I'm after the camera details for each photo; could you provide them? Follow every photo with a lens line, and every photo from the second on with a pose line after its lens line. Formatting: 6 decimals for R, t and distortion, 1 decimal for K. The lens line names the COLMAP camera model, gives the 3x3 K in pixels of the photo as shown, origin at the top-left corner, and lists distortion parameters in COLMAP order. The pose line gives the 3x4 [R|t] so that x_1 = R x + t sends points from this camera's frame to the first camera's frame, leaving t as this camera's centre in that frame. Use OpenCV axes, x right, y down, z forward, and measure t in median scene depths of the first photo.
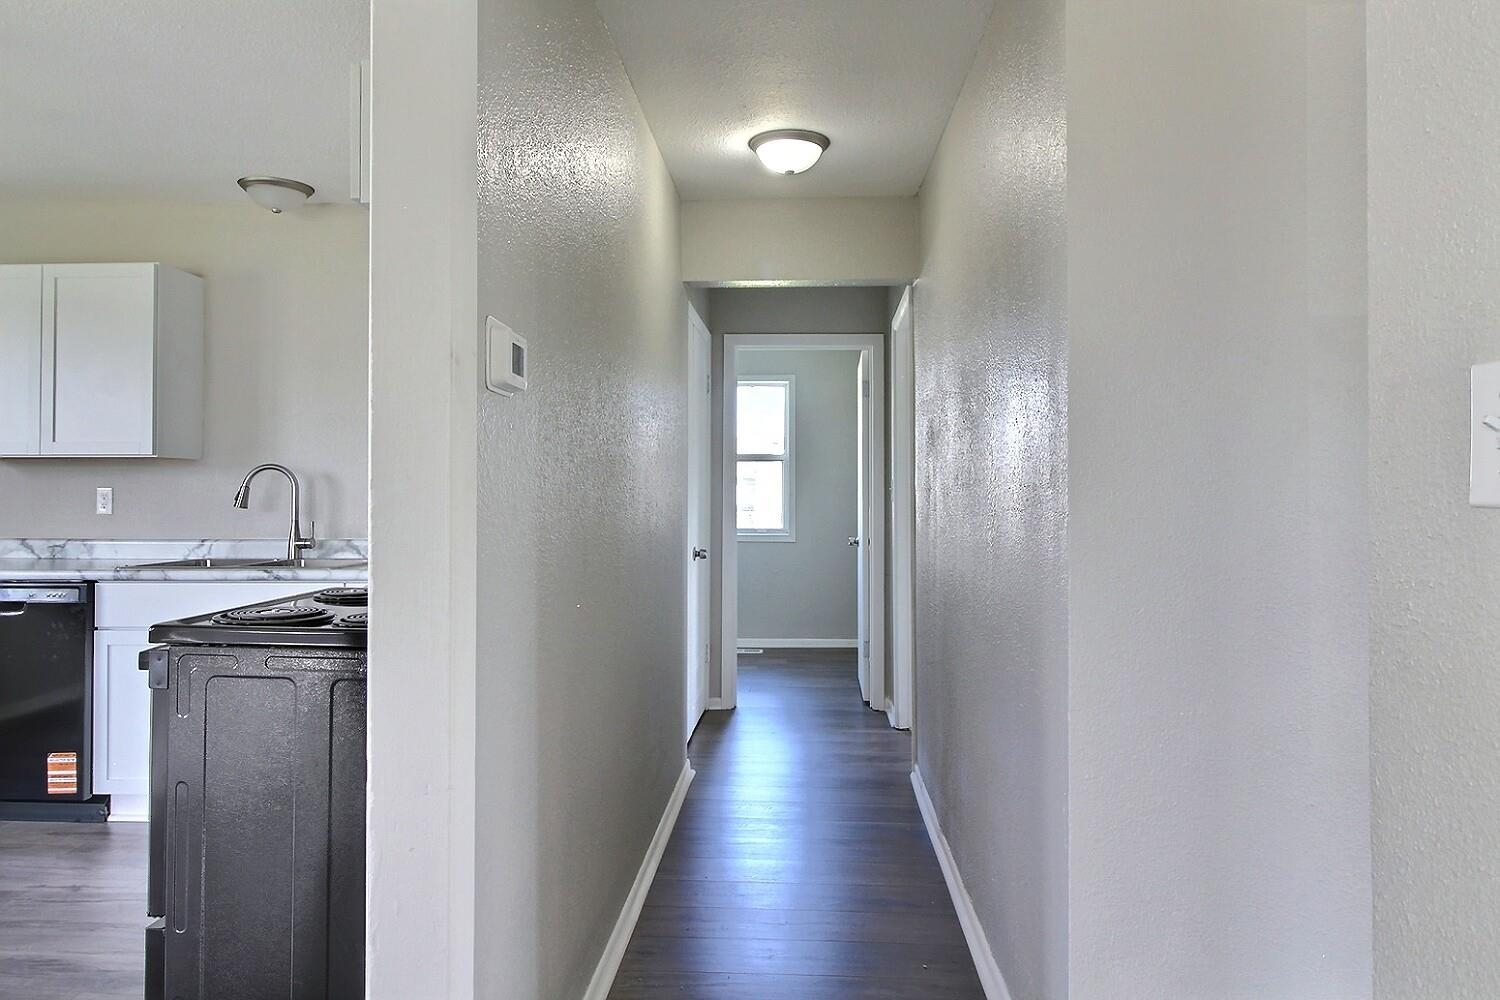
lens RADIAL K [[1007.5, 0, 745.8], [0, 1007.5, 475.3], [0, 0, 1]] dist [-0.001976, -0.001295]
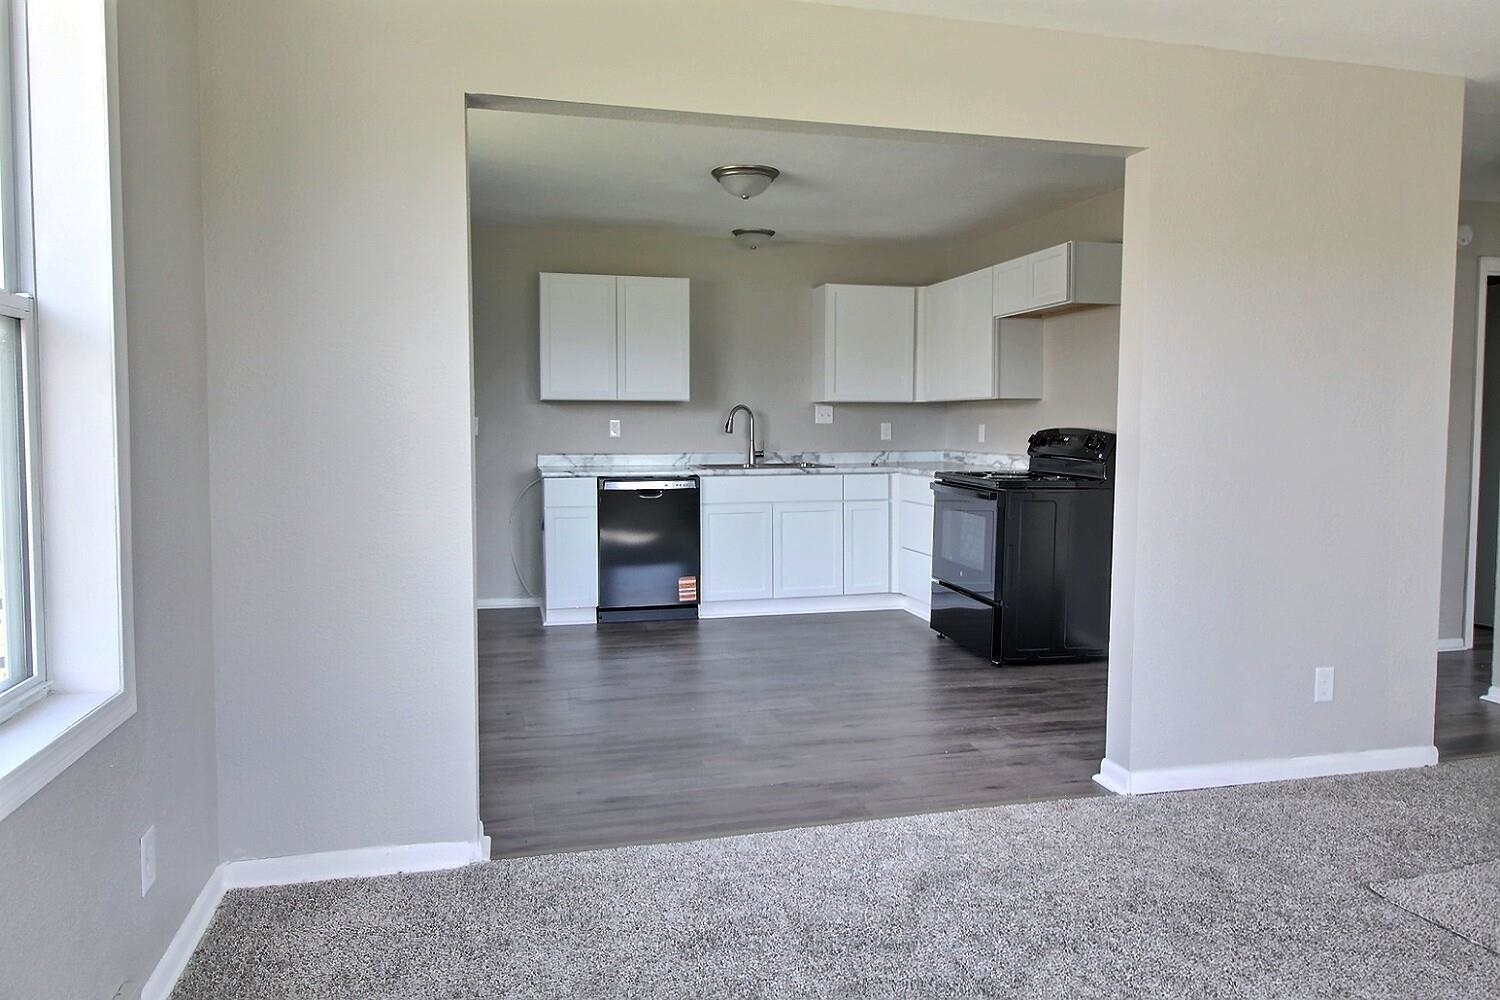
lens RADIAL K [[1007.5, 0, 745.8], [0, 1007.5, 475.3], [0, 0, 1]] dist [-0.001976, -0.001295]
pose [[0.952298, -0.014025, 0.304846, -0.916788], [-0.007837, 0.997490, 0.070372, -0.012777], [-0.305068, -0.069404, 0.949798, -0.521278]]
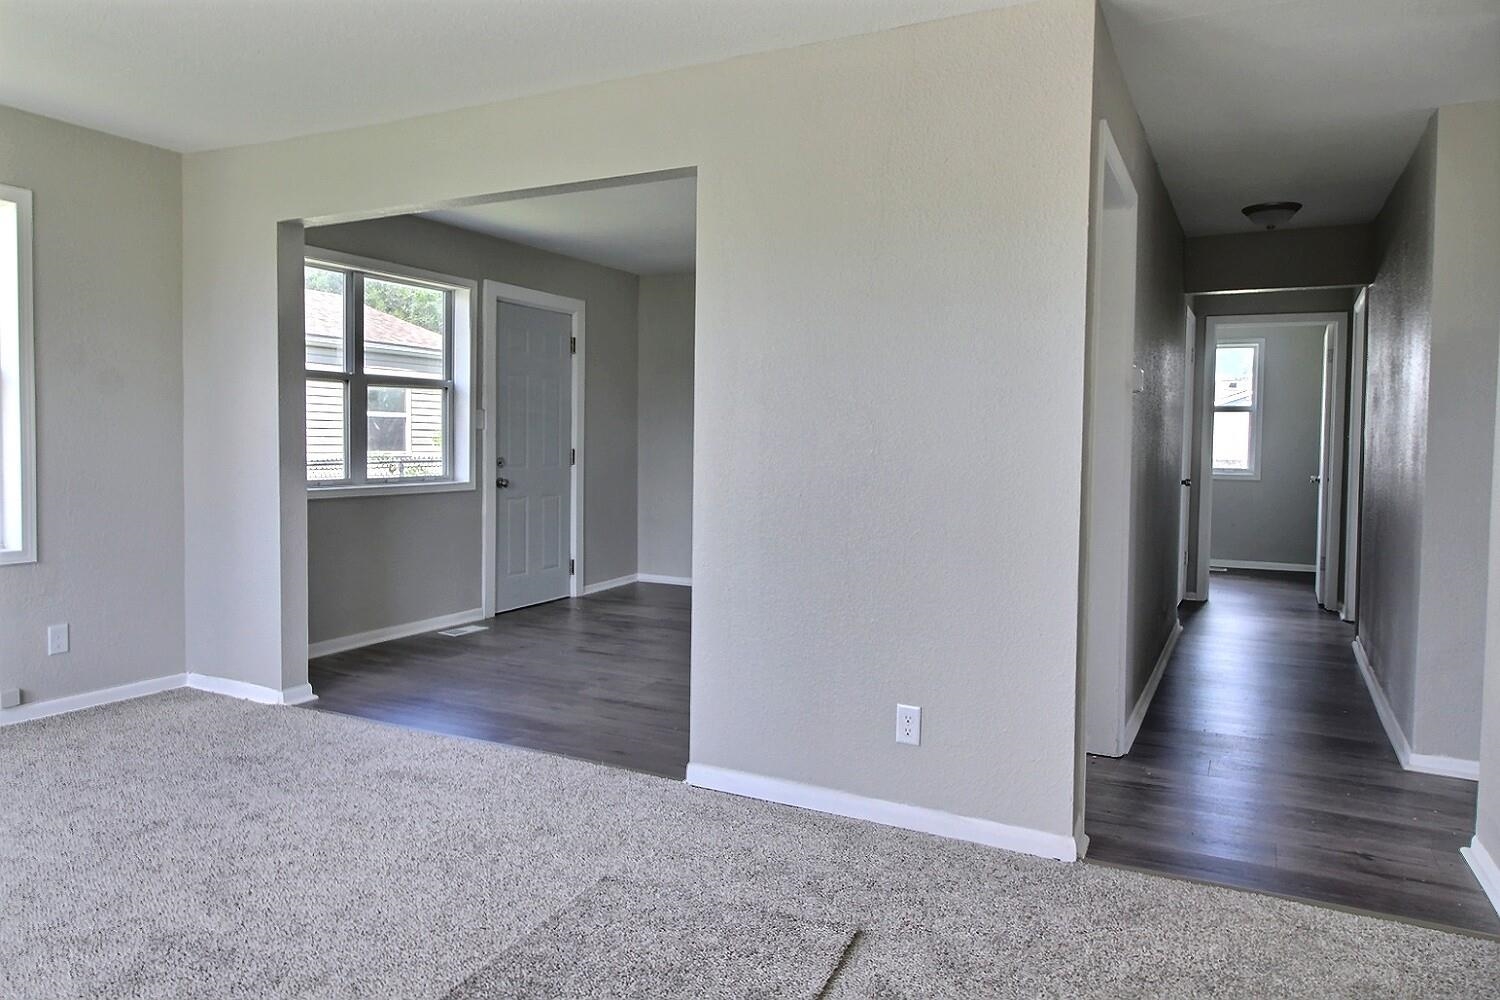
lens RADIAL K [[1007.5, 0, 745.8], [0, 1007.5, 475.3], [0, 0, 1]] dist [-0.001976, -0.001295]
pose [[0.914145, 0.026850, -0.404496, -0.046522], [-0.003751, 0.998322, 0.057791, -0.010447], [0.405369, -0.051313, 0.912712, -0.600396]]
